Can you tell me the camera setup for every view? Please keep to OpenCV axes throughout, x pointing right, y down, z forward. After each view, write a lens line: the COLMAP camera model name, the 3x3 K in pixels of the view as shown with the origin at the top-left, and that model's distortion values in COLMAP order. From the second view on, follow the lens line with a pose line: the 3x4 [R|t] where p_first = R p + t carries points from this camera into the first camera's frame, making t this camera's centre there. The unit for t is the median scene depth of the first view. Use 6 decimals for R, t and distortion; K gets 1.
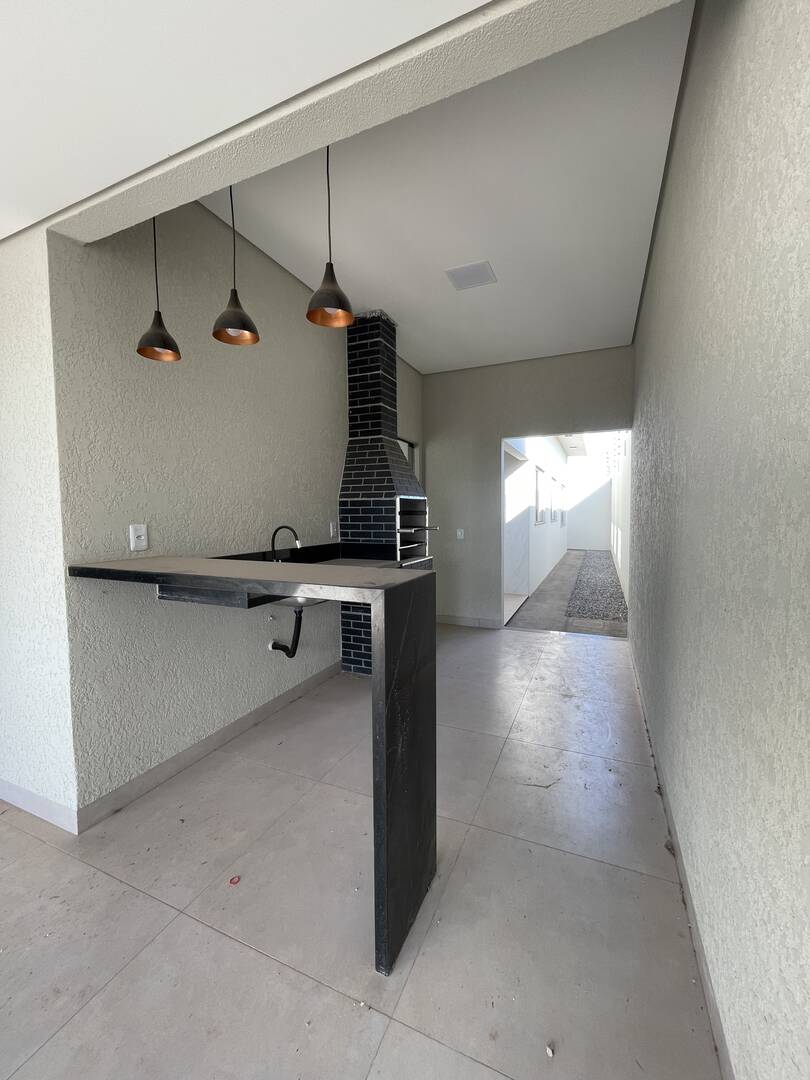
lens RADIAL K [[437.8, 0, 408.9], [0, 437.8, 537.9], [0, 0, 1]] dist [-0.001691, 0.000106]
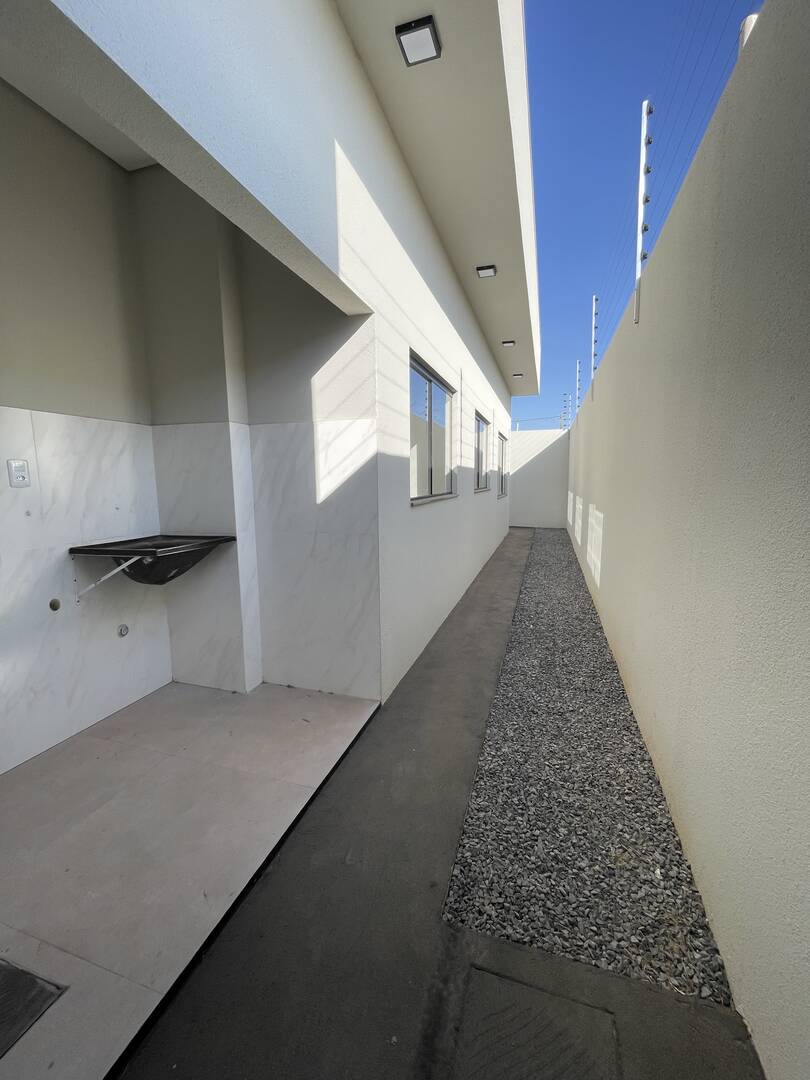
lens RADIAL K [[437.8, 0, 408.9], [0, 437.8, 537.9], [0, 0, 1]] dist [-0.001691, 0.000106]
pose [[0.994628, -0.010187, 0.103014, 0.156405], [0.001457, 0.996425, 0.084465, -0.022704], [-0.103506, -0.083861, 0.991087, 0.382359]]
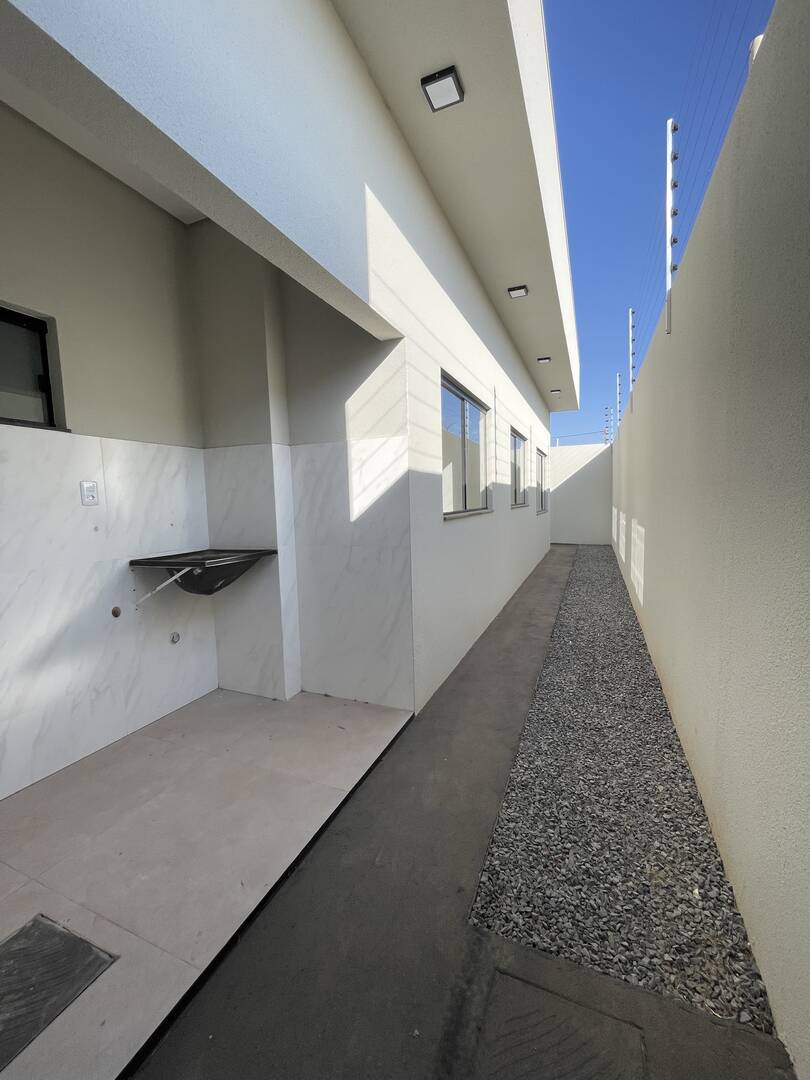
lens RADIAL K [[437.8, 0, 408.9], [0, 437.8, 537.9], [0, 0, 1]] dist [-0.001691, 0.000106]
pose [[0.999833, -0.015490, 0.009688, 0.159992], [0.015095, 0.999100, 0.039645, -0.020221], [-0.010293, -0.039492, 0.999167, 0.376746]]
